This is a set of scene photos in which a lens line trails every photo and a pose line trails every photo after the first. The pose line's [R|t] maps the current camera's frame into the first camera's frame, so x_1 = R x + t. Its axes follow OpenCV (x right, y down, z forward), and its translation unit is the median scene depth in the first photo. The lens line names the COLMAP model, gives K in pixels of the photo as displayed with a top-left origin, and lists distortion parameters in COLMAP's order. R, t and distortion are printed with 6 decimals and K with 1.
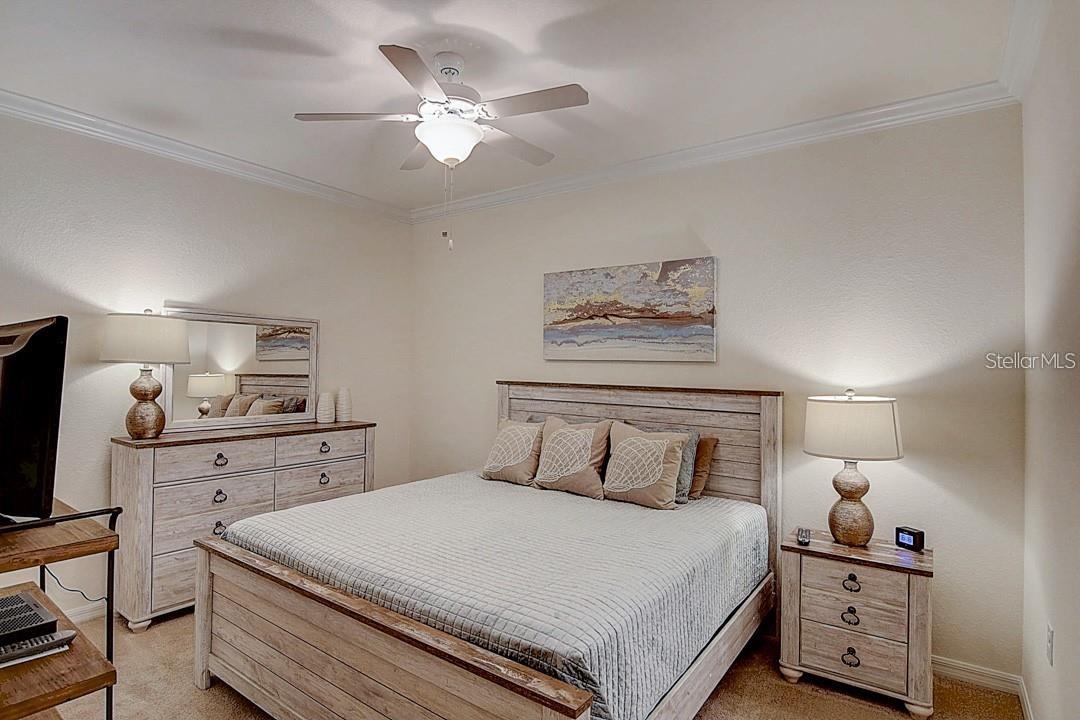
lens RADIAL K [[553.3, 0, 541.3], [0, 553.3, 360.4], [0, 0, 1]] dist [-0.006489, -0.010280]
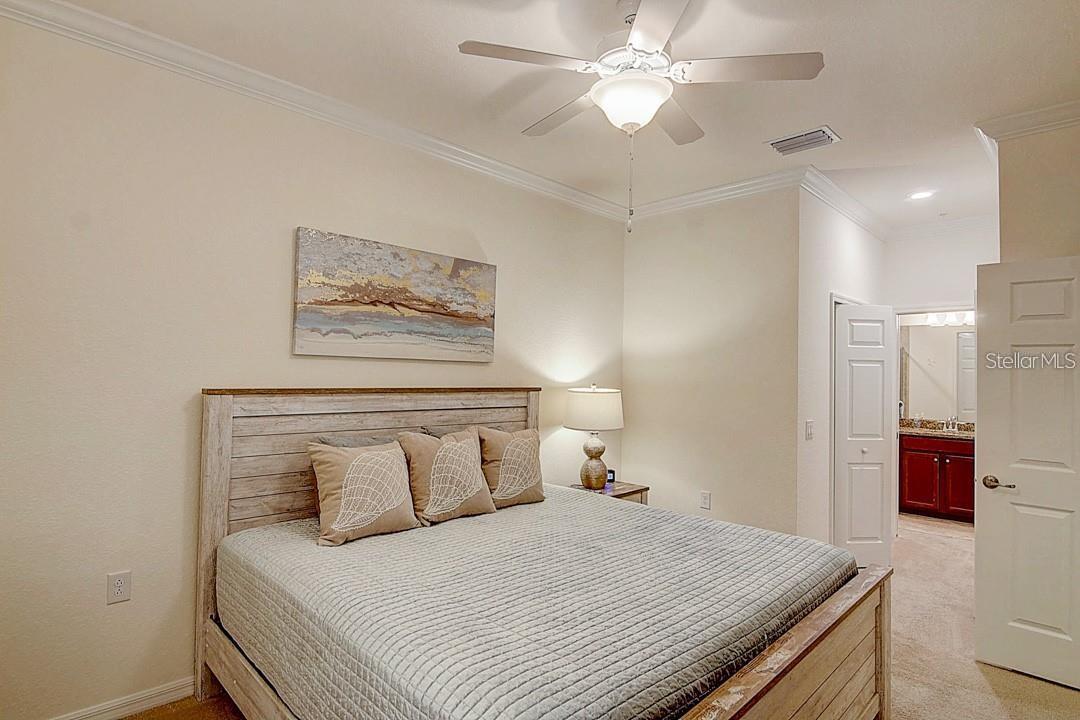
lens RADIAL K [[553.3, 0, 542.1], [0, 553.3, 360.3], [0, 0, 1]] dist [-0.006489, -0.010280]
pose [[0.155472, 0.010258, 0.987787, -0.682398], [-0.026056, 0.999641, -0.006280, 0.002218], [-0.987497, -0.024761, 0.155683, 0.674248]]
